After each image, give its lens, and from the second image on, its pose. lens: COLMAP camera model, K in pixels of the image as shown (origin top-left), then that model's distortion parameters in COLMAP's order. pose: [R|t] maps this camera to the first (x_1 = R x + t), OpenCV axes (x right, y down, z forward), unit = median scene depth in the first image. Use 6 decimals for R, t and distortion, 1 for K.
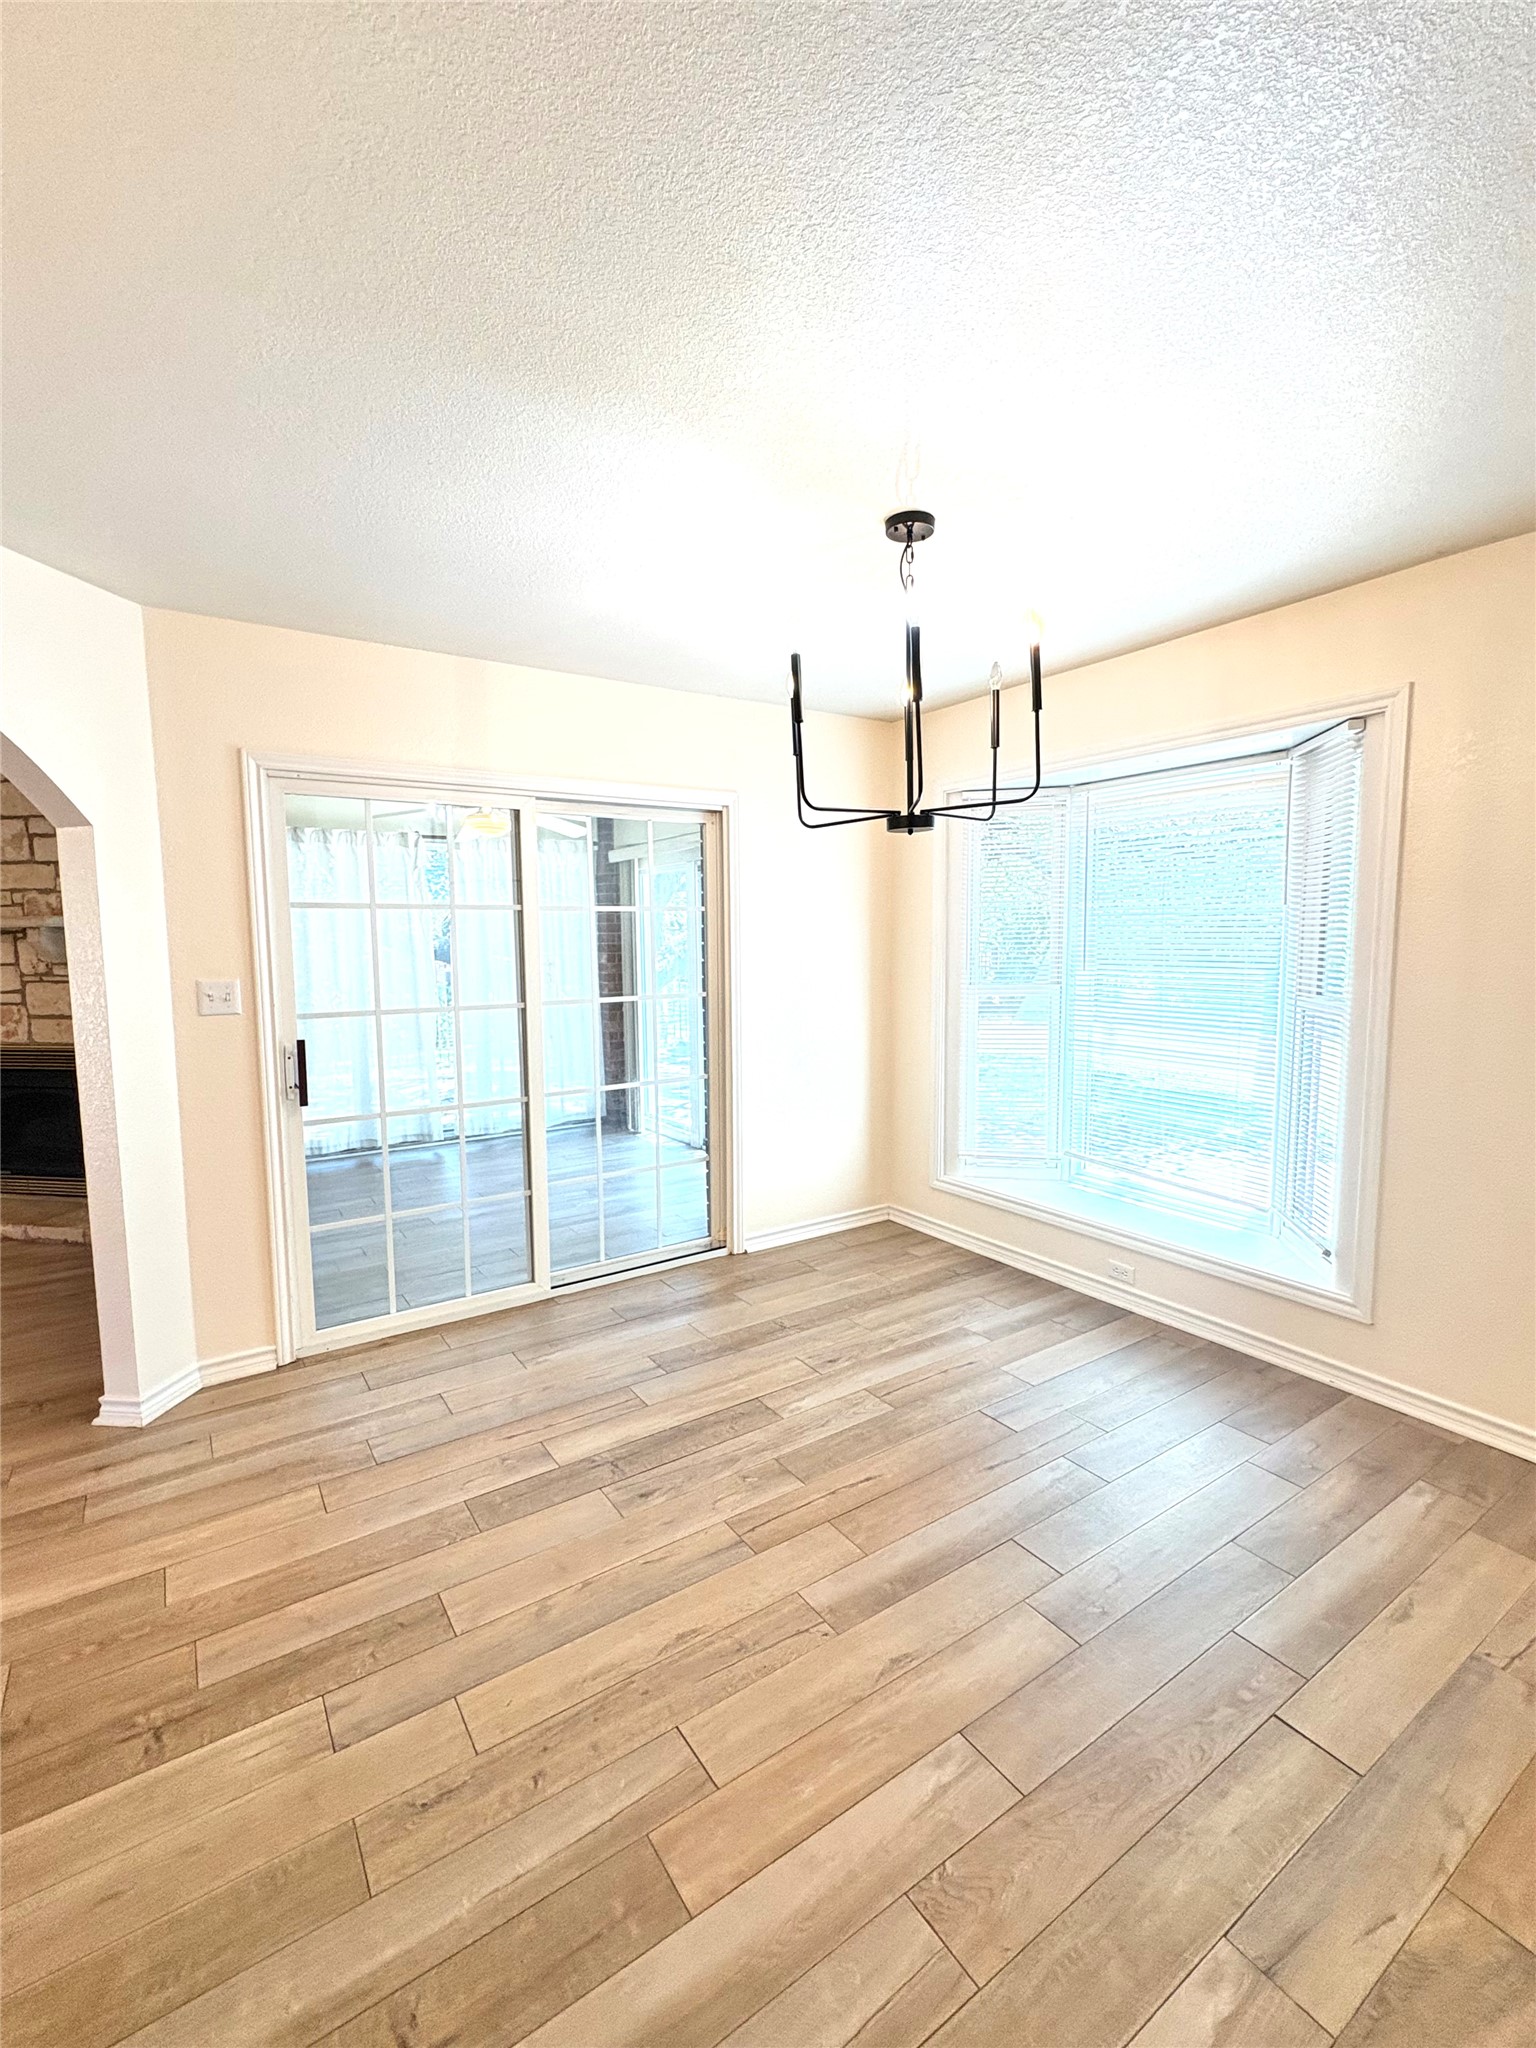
lens RADIAL K [[900.0, 0, 768.0], [0, 900.0, 1024.0], [0, 0, 1]] dist [0.001414, -0.000471]
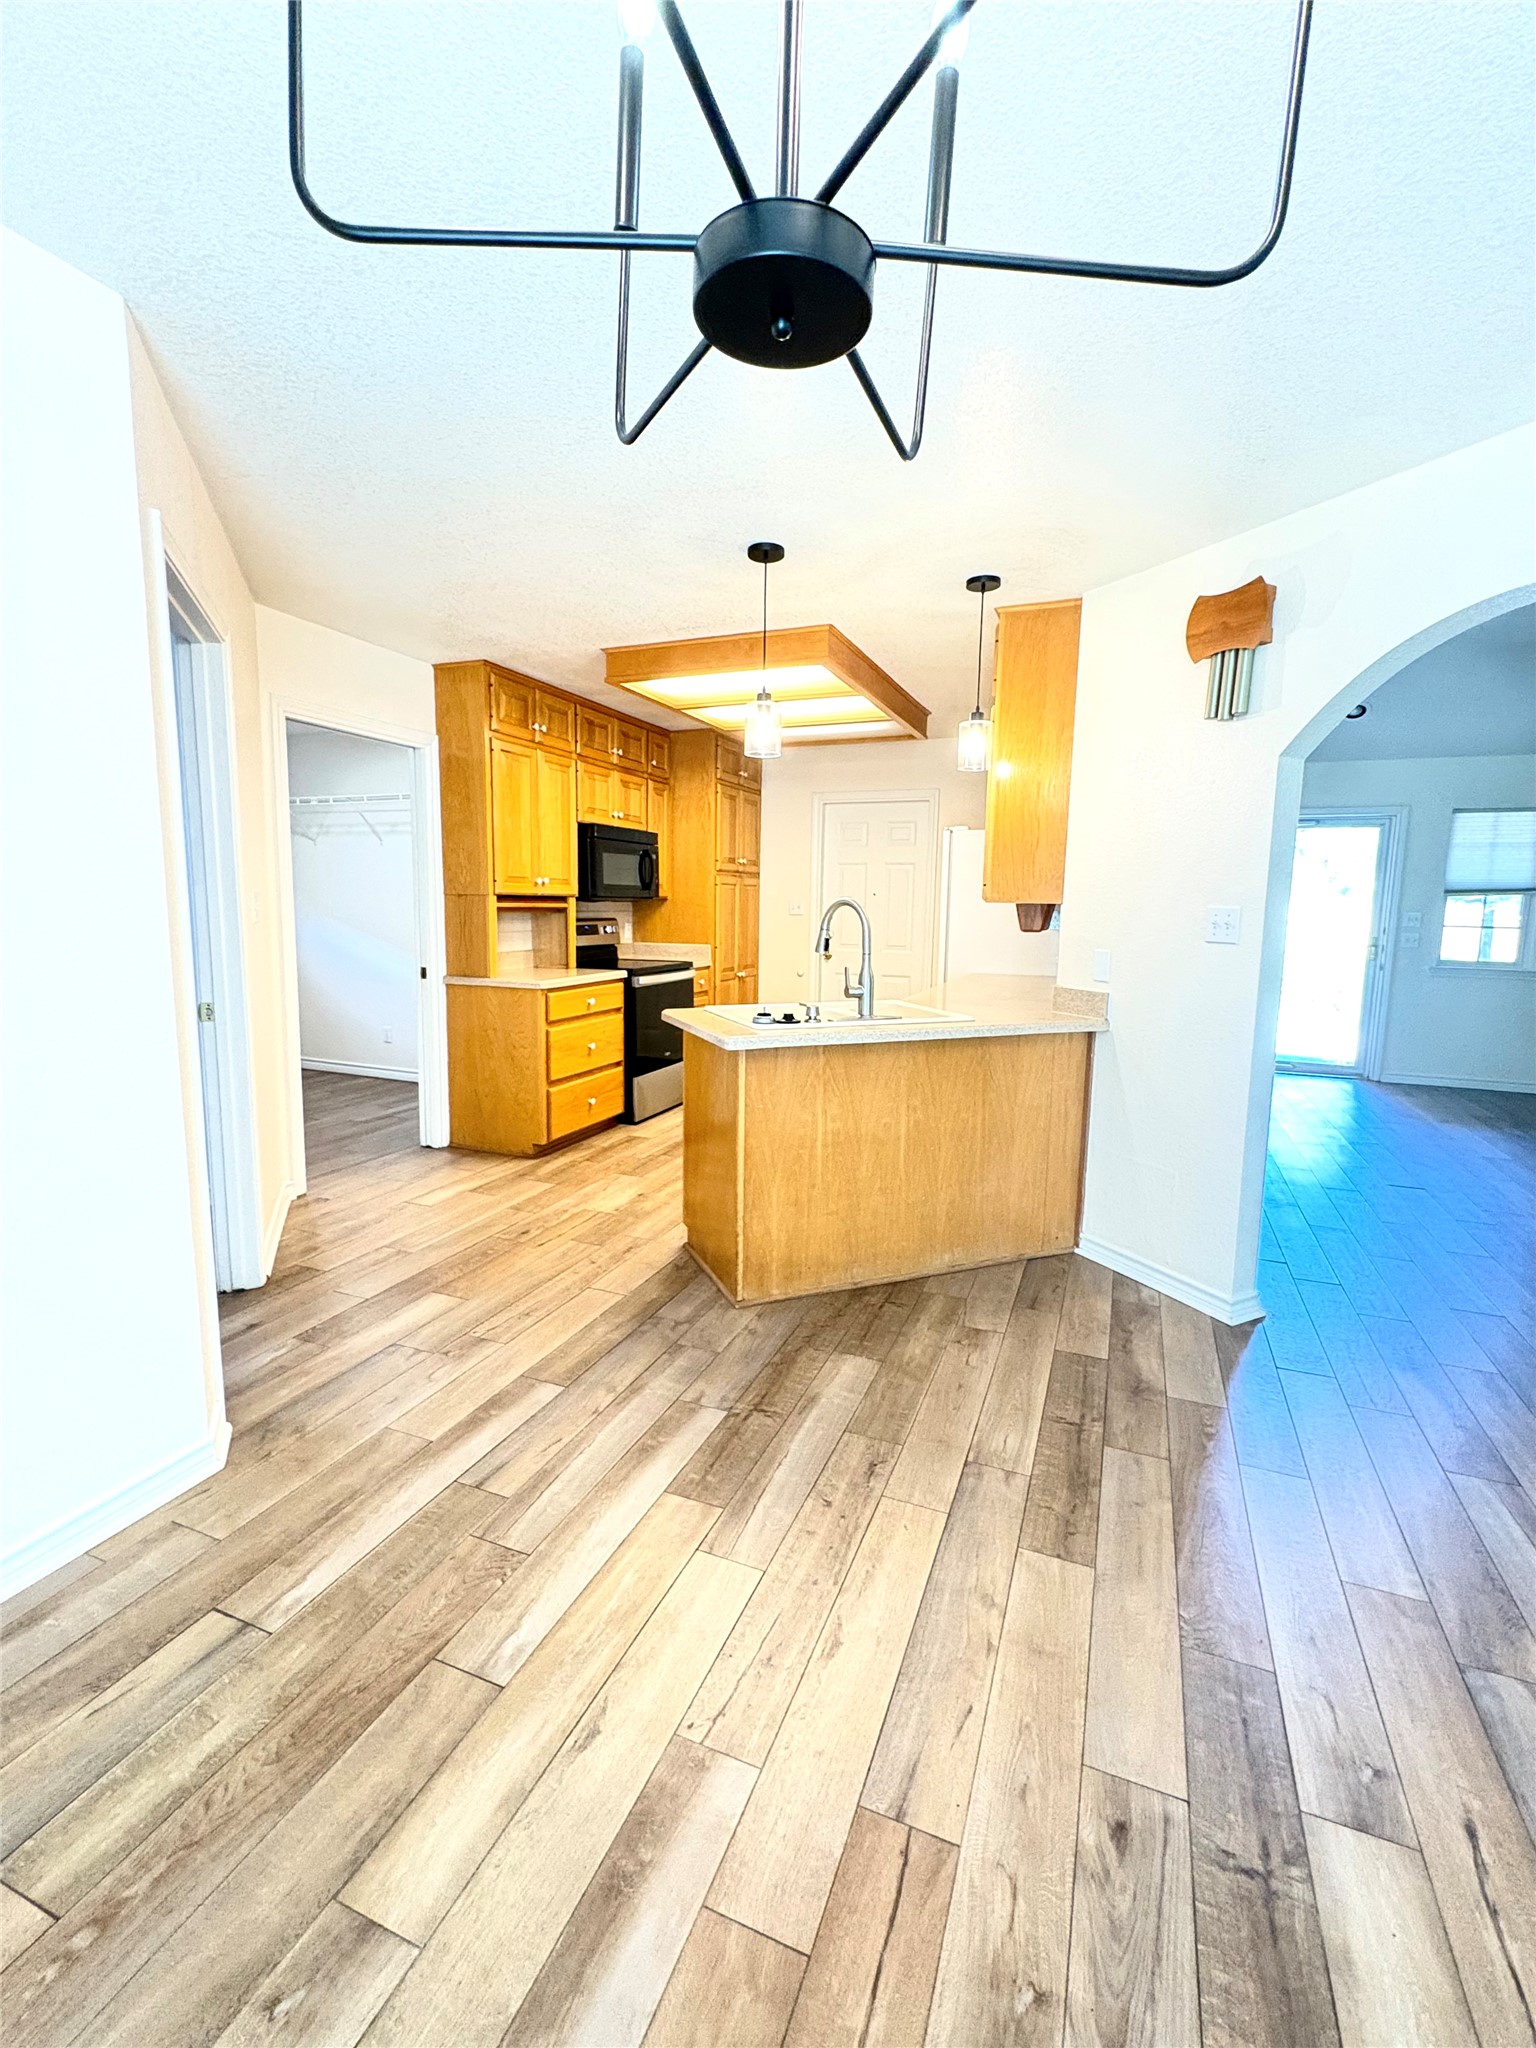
lens RADIAL K [[900.0, 0, 768.0], [0, 900.0, 1024.0], [0, 0, 1]] dist [0.001414, -0.000471]
pose [[-0.829172, 0.072245, -0.554305, 0.461432], [-0.064593, 0.972588, 0.223385, -0.100965], [0.555249, 0.221029, -0.801776, 1.785087]]
